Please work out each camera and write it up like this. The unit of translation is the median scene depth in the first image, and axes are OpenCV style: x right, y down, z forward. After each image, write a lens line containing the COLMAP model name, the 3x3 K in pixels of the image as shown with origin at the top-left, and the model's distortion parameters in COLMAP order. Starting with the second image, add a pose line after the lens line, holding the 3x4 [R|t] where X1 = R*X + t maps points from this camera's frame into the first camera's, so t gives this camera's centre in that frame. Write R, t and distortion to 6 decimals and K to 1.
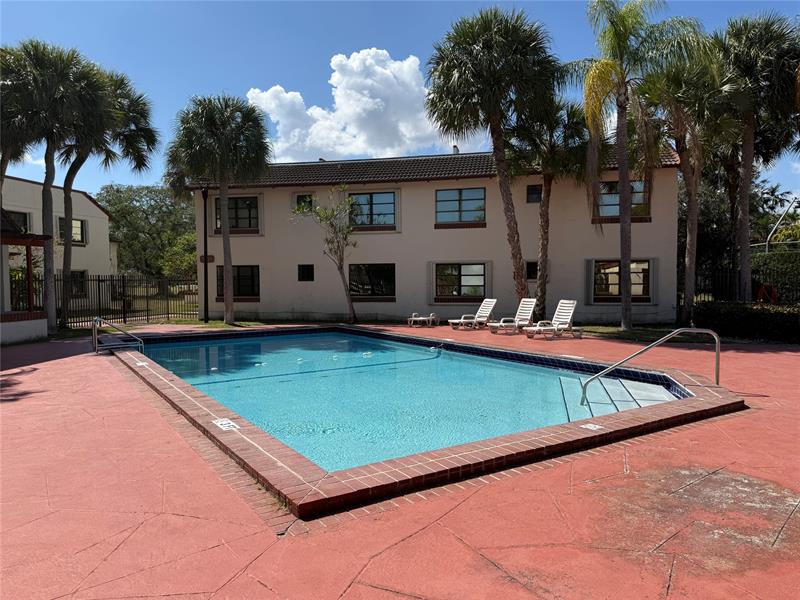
lens RADIAL K [[564.0, 0, 394.4], [0, 564.0, 301.4], [0, 0, 1]] dist [-0.008936, -0.004108]
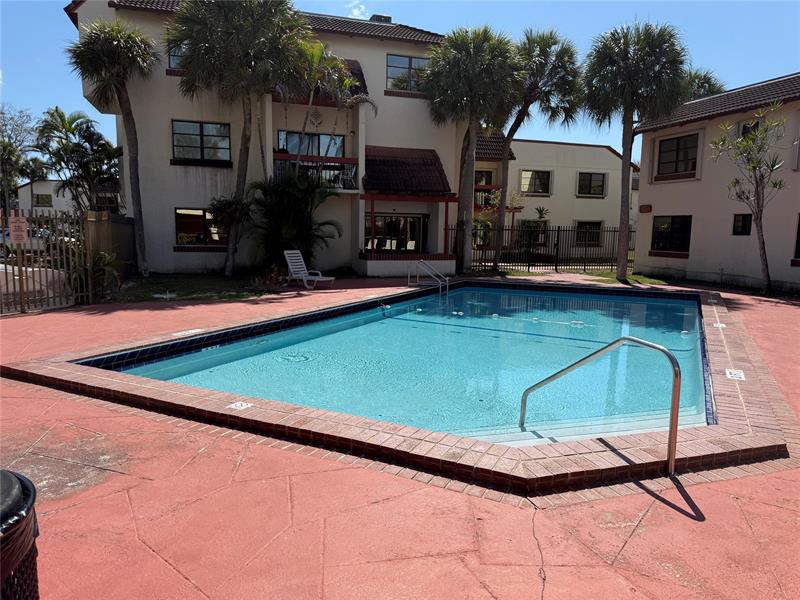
lens RADIAL K [[564.0, 0, 394.4], [0, 564.0, 301.4], [0, 0, 1]] dist [-0.008936, -0.004108]
pose [[0.510810, 0.118713, -0.851458, 0.298035], [-0.045581, 0.992767, 0.111070, -0.009911], [0.858484, -0.017925, 0.512526, 0.194297]]
